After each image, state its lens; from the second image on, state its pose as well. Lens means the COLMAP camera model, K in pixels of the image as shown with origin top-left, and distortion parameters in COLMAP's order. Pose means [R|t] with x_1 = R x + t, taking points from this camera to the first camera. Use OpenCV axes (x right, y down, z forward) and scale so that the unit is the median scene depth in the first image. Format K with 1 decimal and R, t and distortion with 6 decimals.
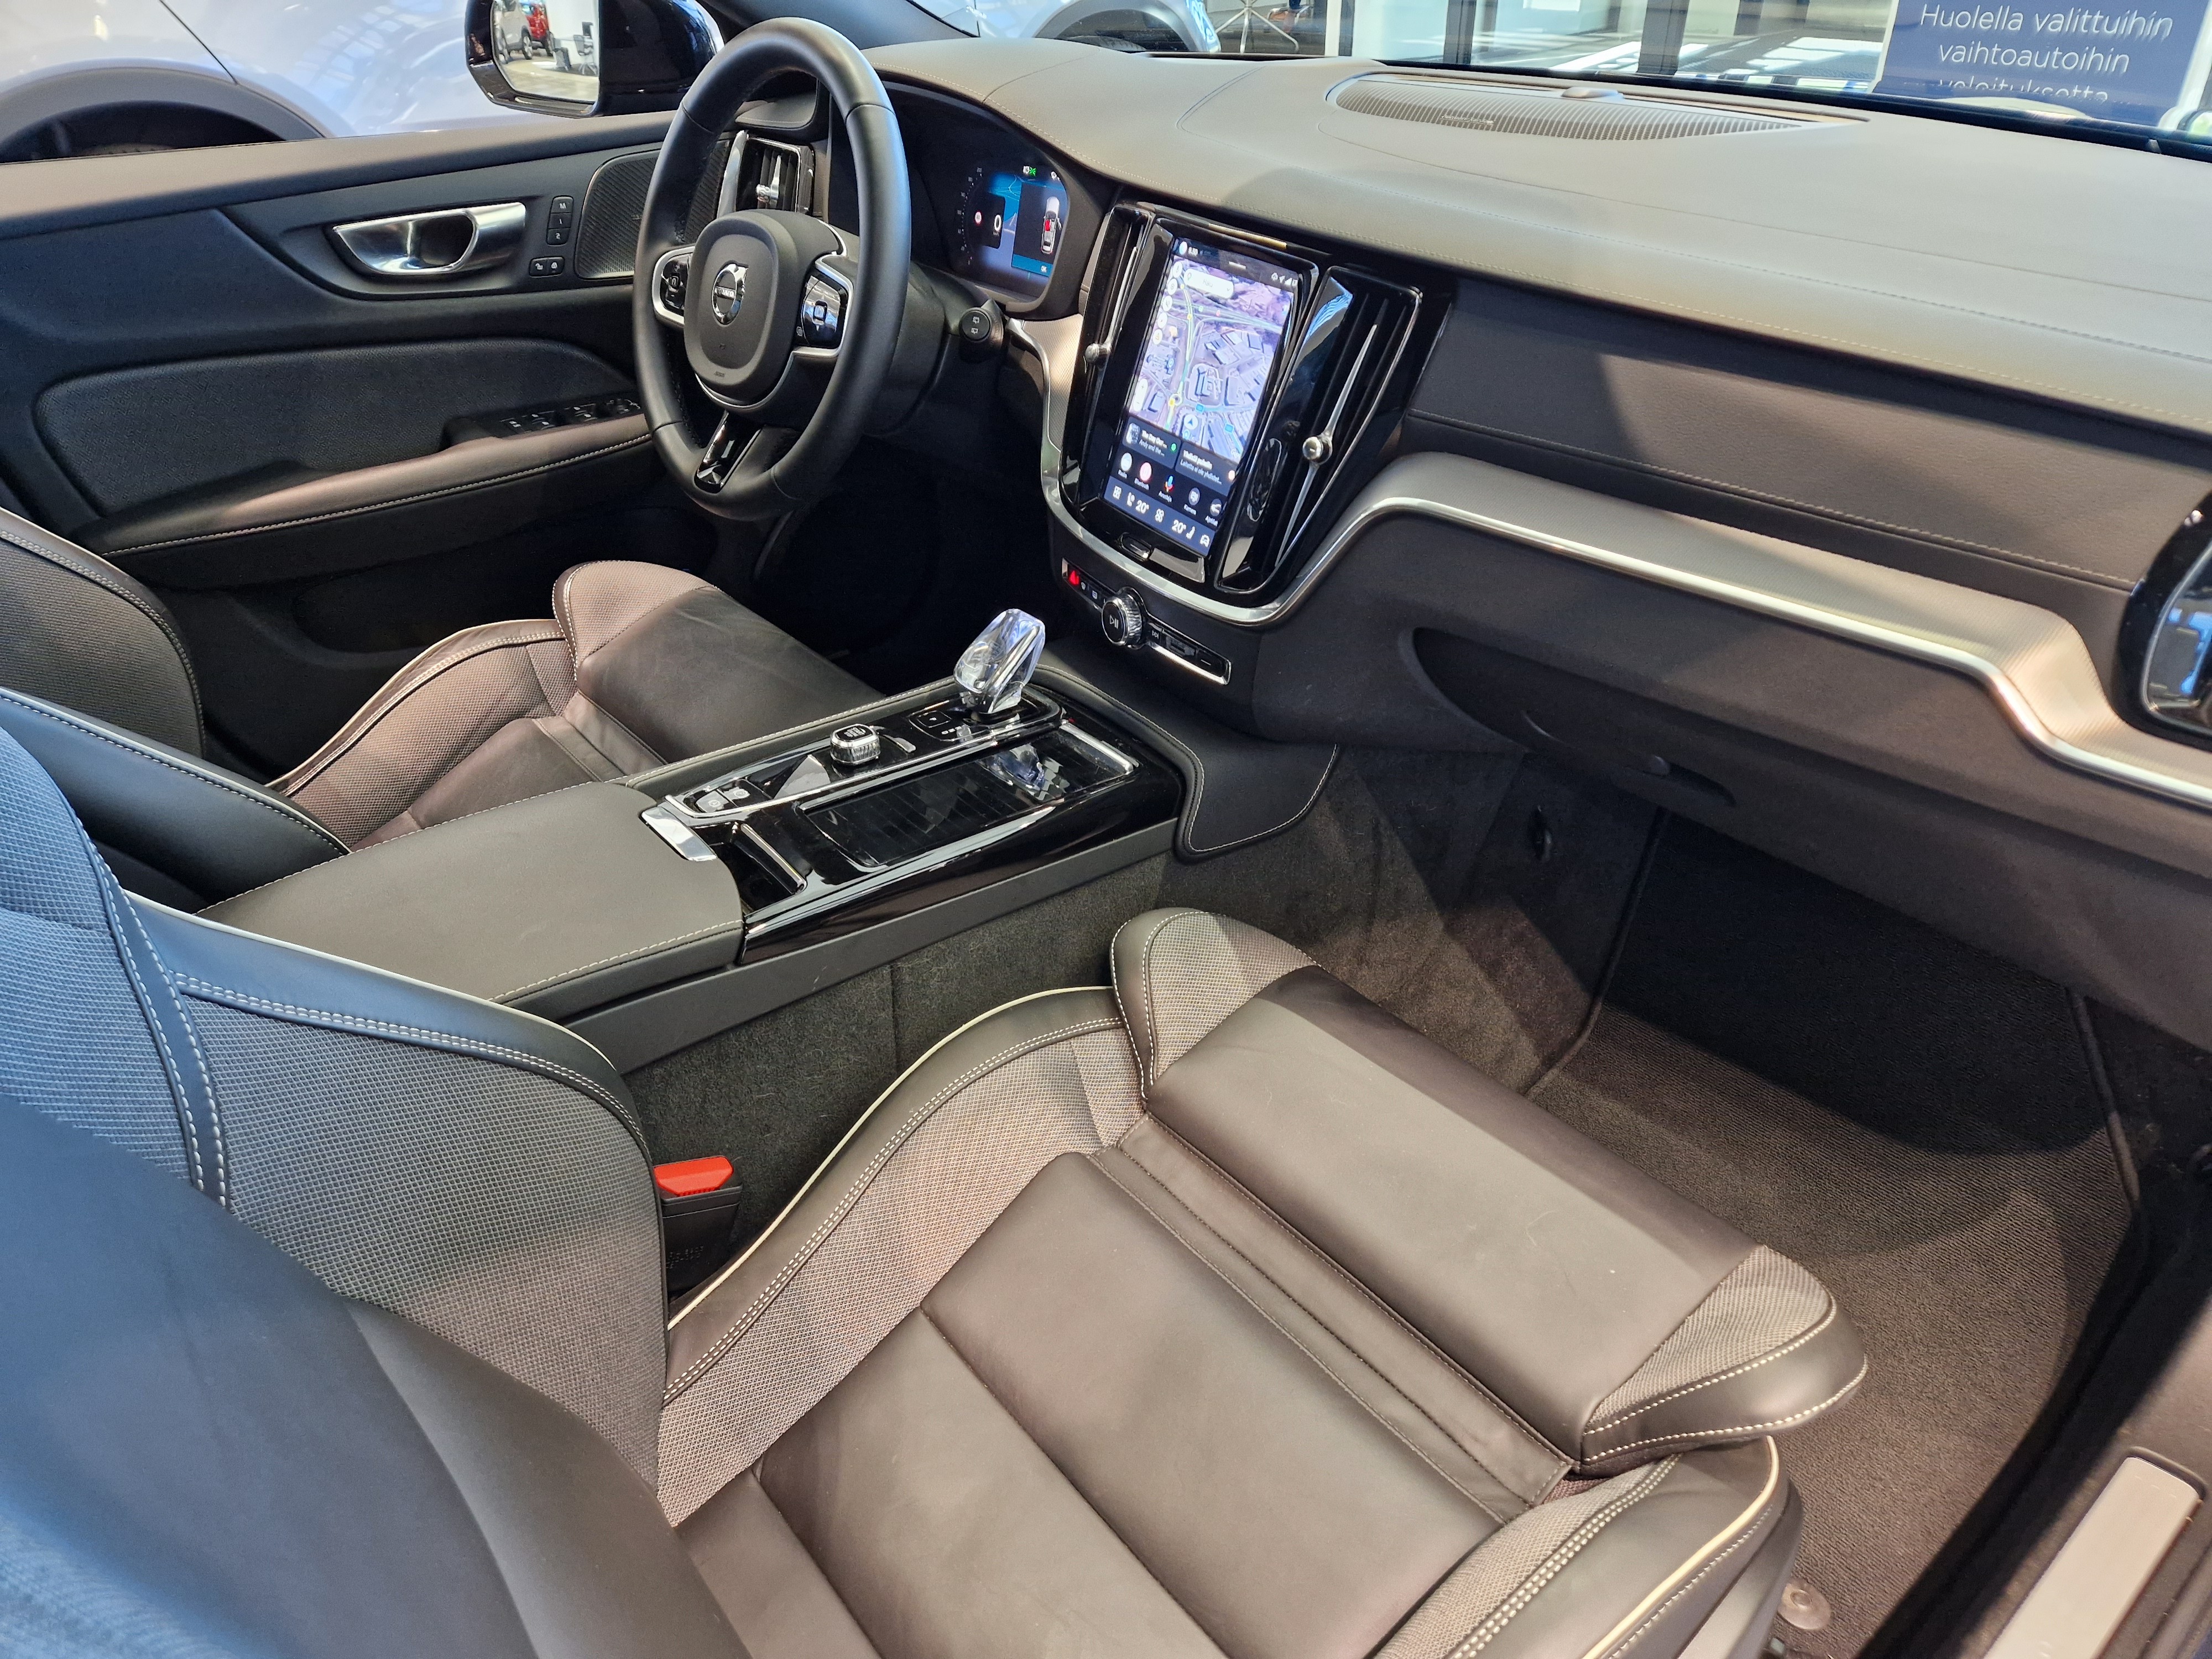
lens RADIAL K [[1456.0, 0, 1106.6], [0, 1456.0, 870.5], [0, 0, 1]] dist [-0.002741, -0.002734]
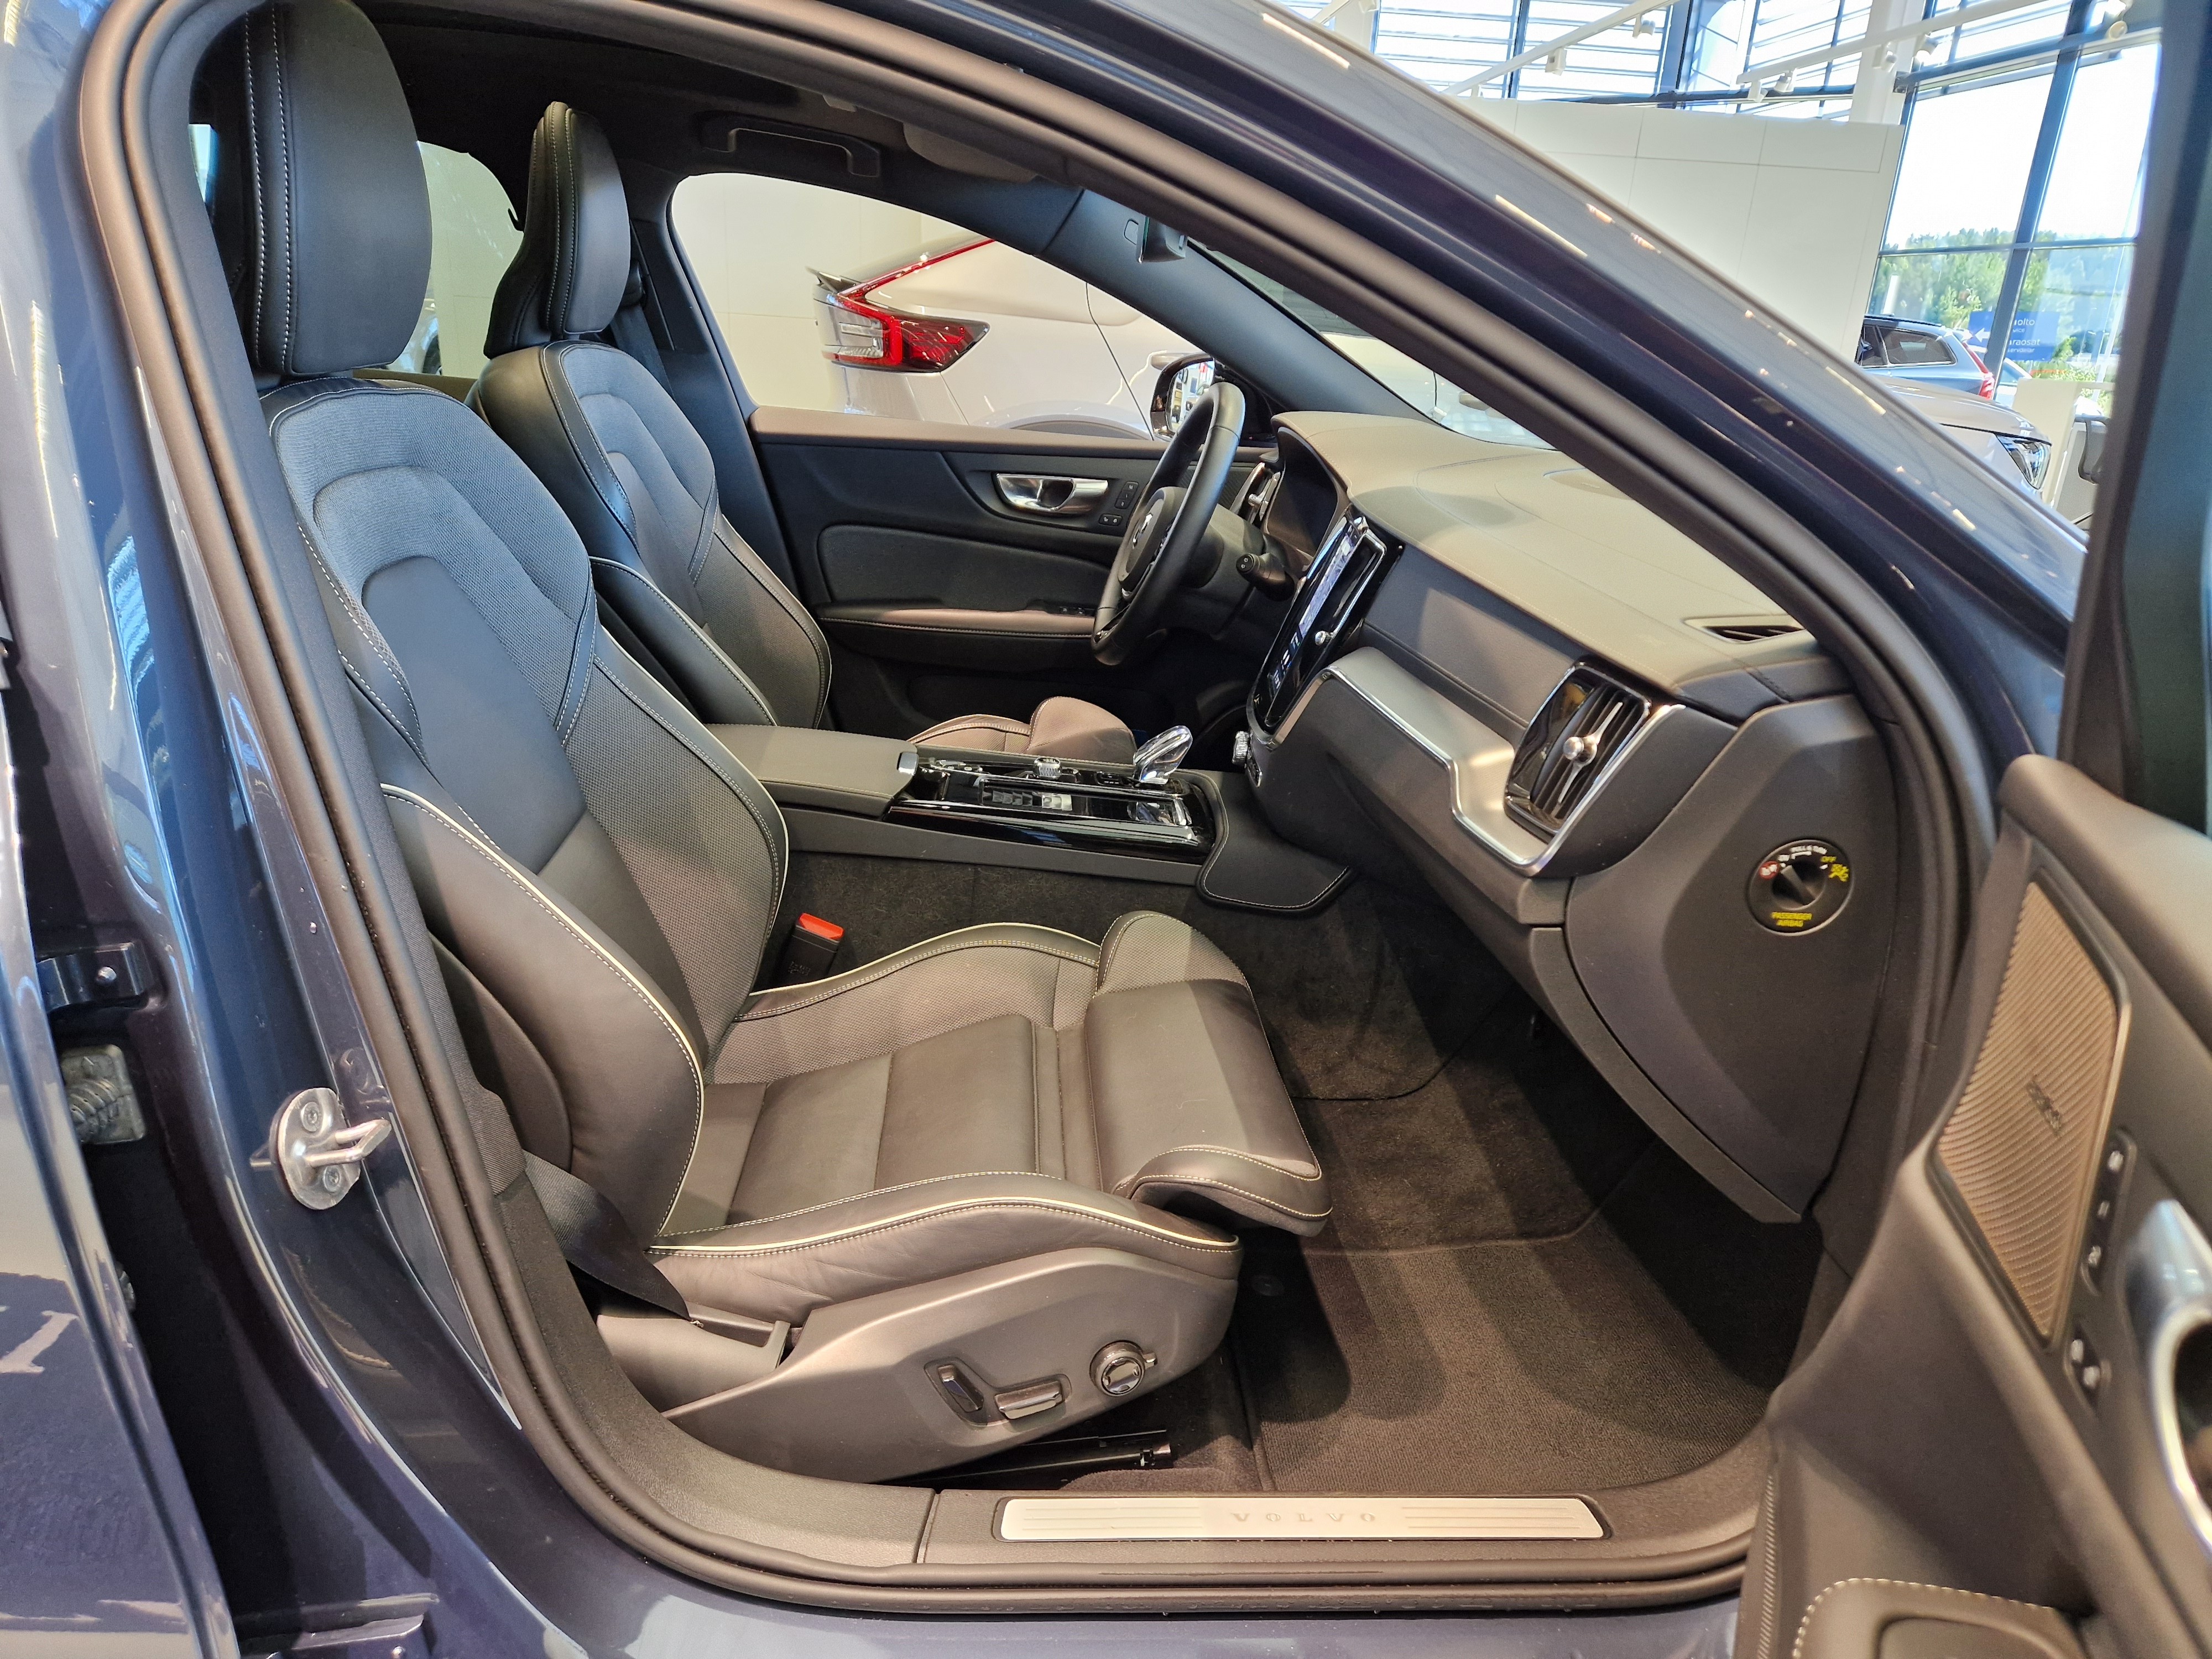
lens RADIAL K [[1488.2, 0, 1106.0], [0, 1488.2, 829.5], [0, 0, 1]] dist [-0.000897, -0.000576]
pose [[0.808363, 0.253405, -0.531353, 0.603670], [-0.396442, 0.901584, -0.173149, 0.184036], [0.435182, 0.350618, 0.829267, -0.244727]]
